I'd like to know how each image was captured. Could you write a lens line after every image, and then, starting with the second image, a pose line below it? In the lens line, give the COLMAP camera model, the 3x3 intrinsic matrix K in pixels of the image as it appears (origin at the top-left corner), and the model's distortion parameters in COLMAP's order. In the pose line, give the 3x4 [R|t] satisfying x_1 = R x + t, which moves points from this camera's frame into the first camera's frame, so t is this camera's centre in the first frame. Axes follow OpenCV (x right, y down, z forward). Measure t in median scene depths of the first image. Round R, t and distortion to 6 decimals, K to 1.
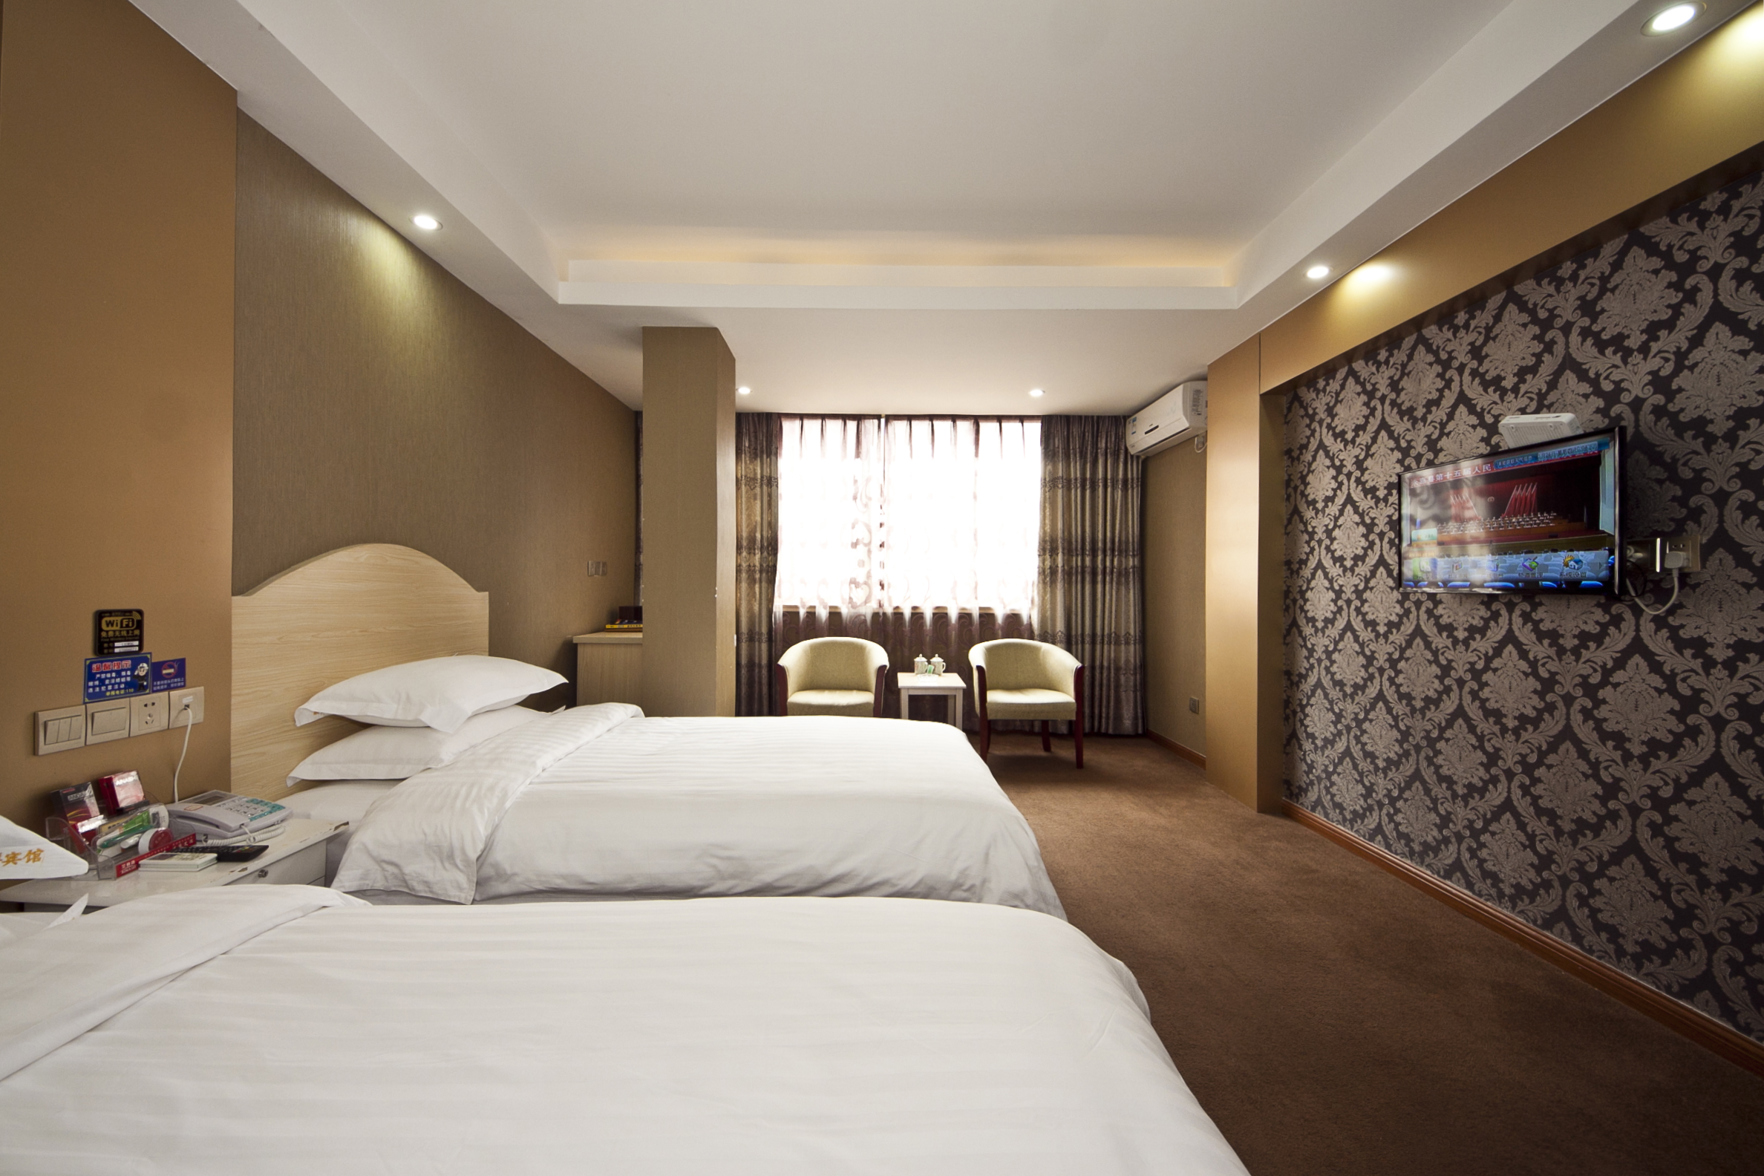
lens RADIAL K [[676.8, 0, 877.9], [0, 676.8, 596.3], [0, 0, 1]] dist [0.025473, -0.000625]
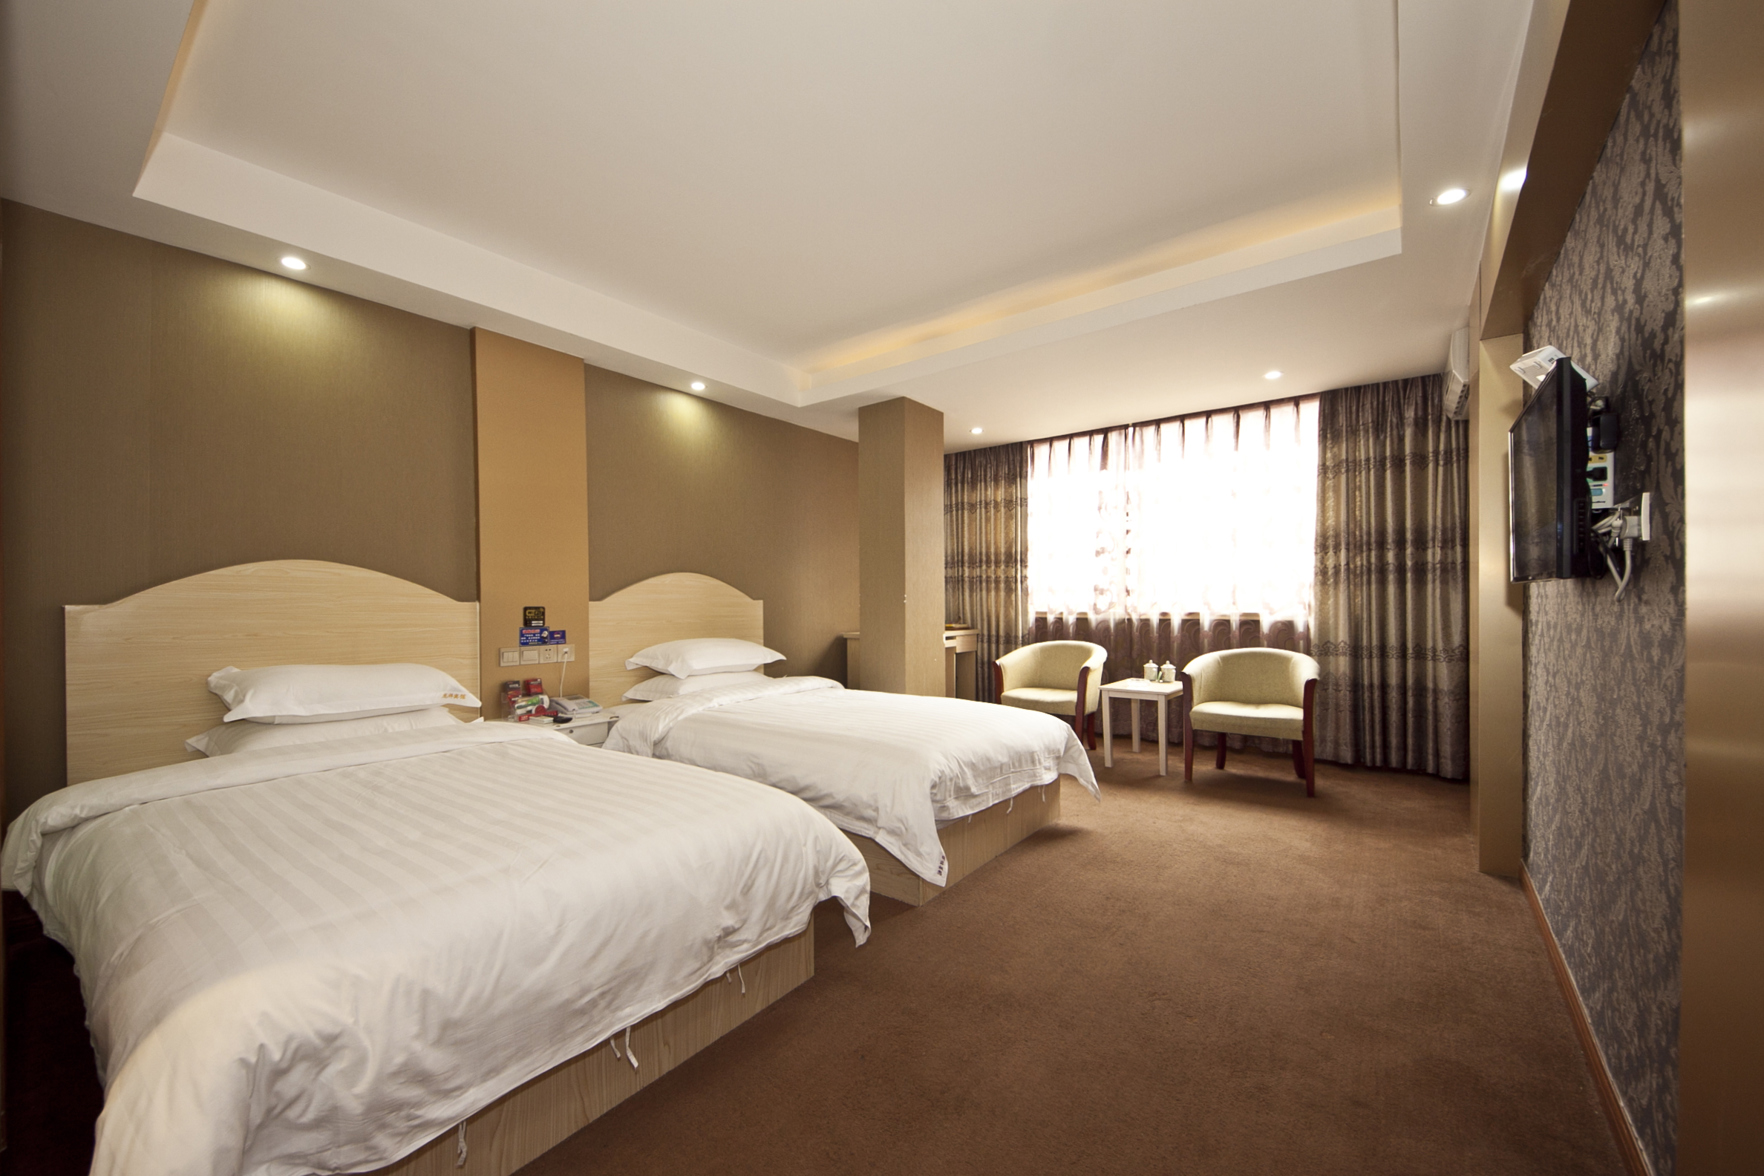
lens RADIAL K [[676.8, 0, 894.6], [0, 676.8, 599.7], [0, 0, 1]] dist [0.025473, -0.000625]
pose [[0.796081, -0.012062, -0.605070, 0.382822], [0.004107, 0.999886, -0.014528, 0.009840], [0.605176, 0.009080, 0.796040, -0.025921]]
